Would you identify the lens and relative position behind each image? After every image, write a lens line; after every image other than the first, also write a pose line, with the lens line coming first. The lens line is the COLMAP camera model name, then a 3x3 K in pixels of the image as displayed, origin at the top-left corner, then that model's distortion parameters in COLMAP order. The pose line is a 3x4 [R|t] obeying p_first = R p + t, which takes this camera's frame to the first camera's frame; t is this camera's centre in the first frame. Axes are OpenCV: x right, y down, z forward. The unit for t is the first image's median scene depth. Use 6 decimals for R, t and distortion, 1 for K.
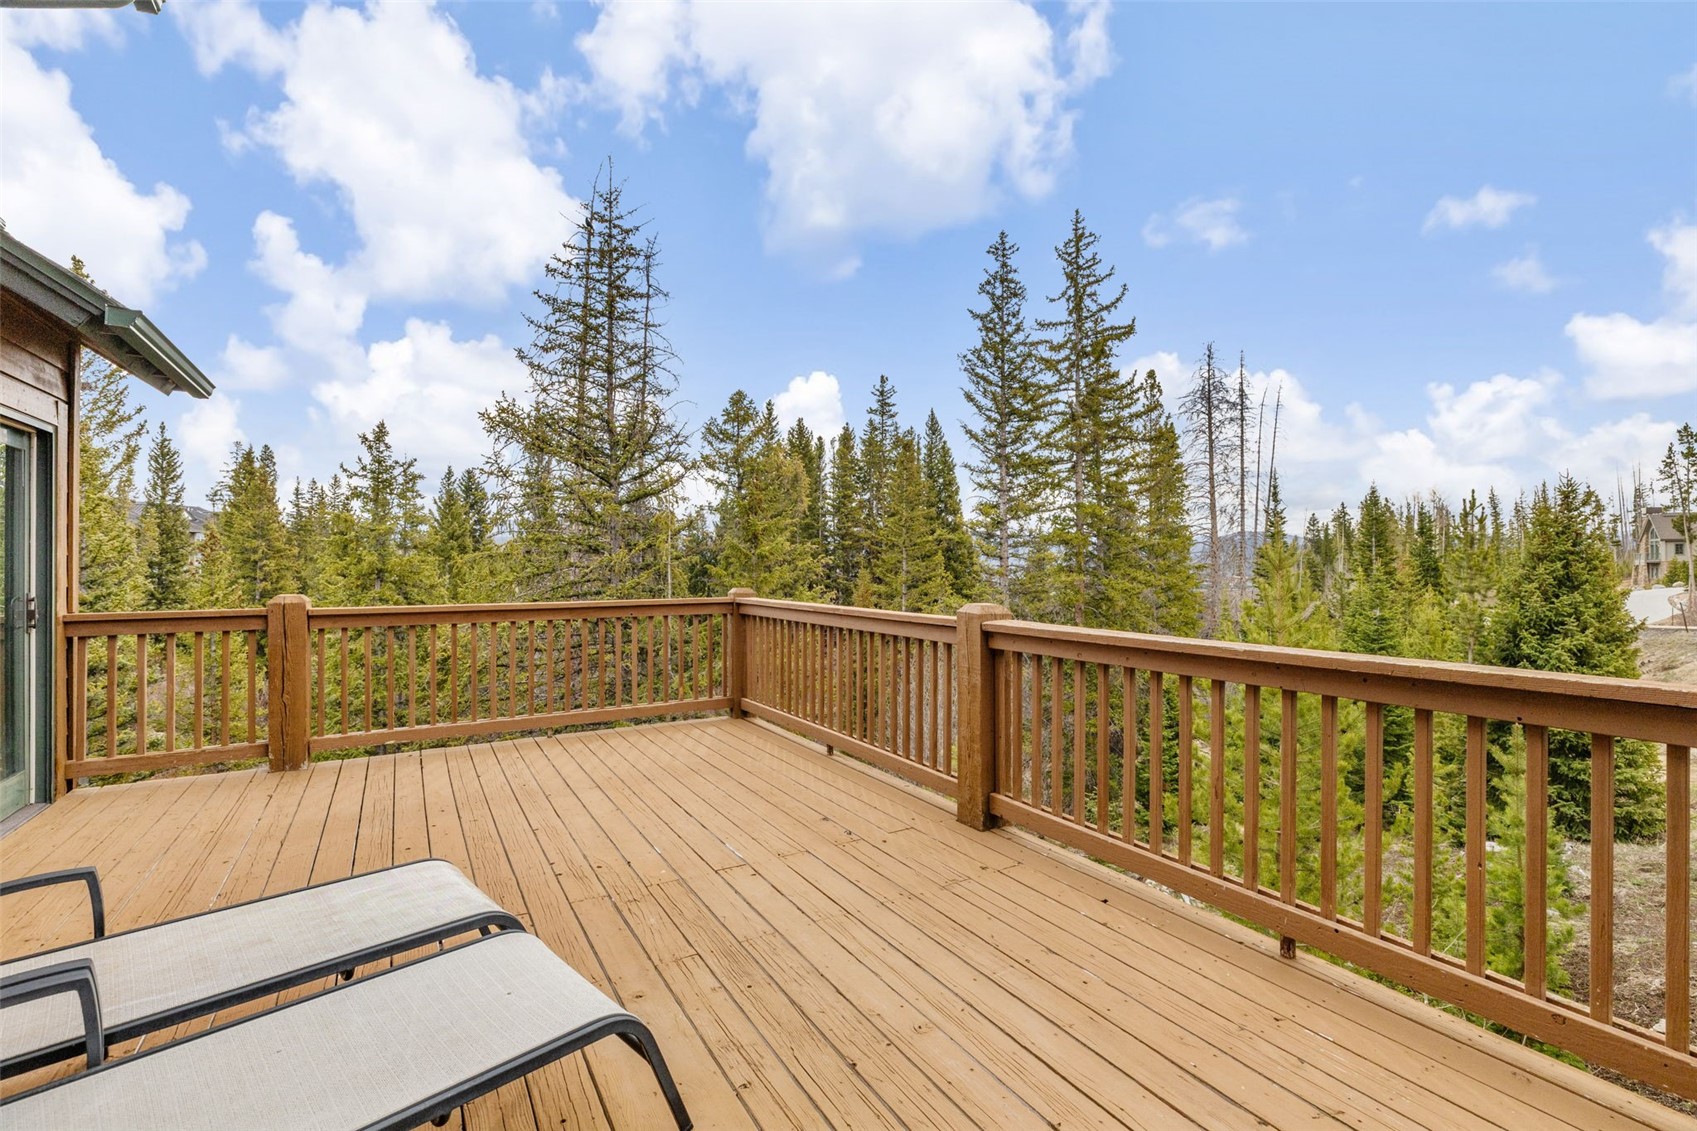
lens RADIAL K [[772.2, 0, 860.0], [0, 772.2, 561.9], [0, 0, 1]] dist [0.000952, 0.000153]
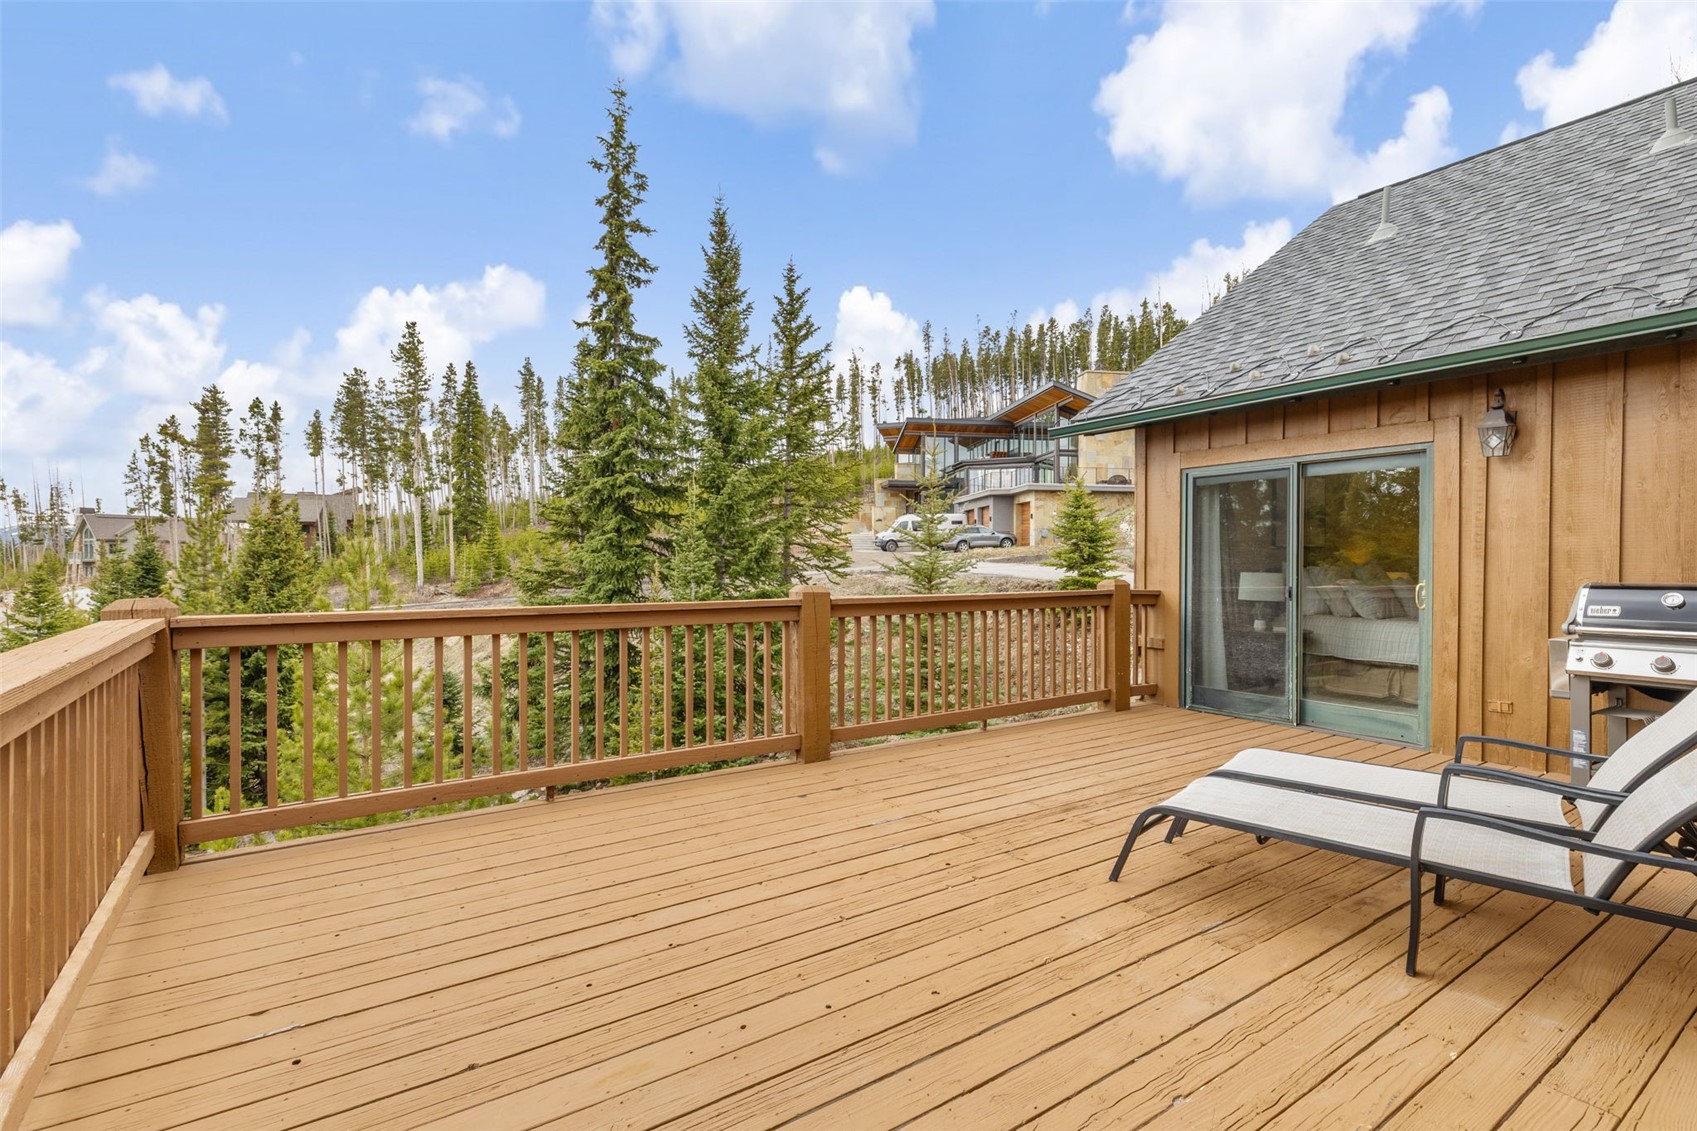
lens RADIAL K [[772.2, 0, 863.6], [0, 772.2, 564.6], [0, 0, 1]] dist [0.000952, 0.000153]
pose [[-0.089867, 0.005458, 0.995939, -0.274977], [-0.007841, 0.999950, -0.006188, 0.009275], [-0.995923, -0.008365, -0.089820, 0.261193]]
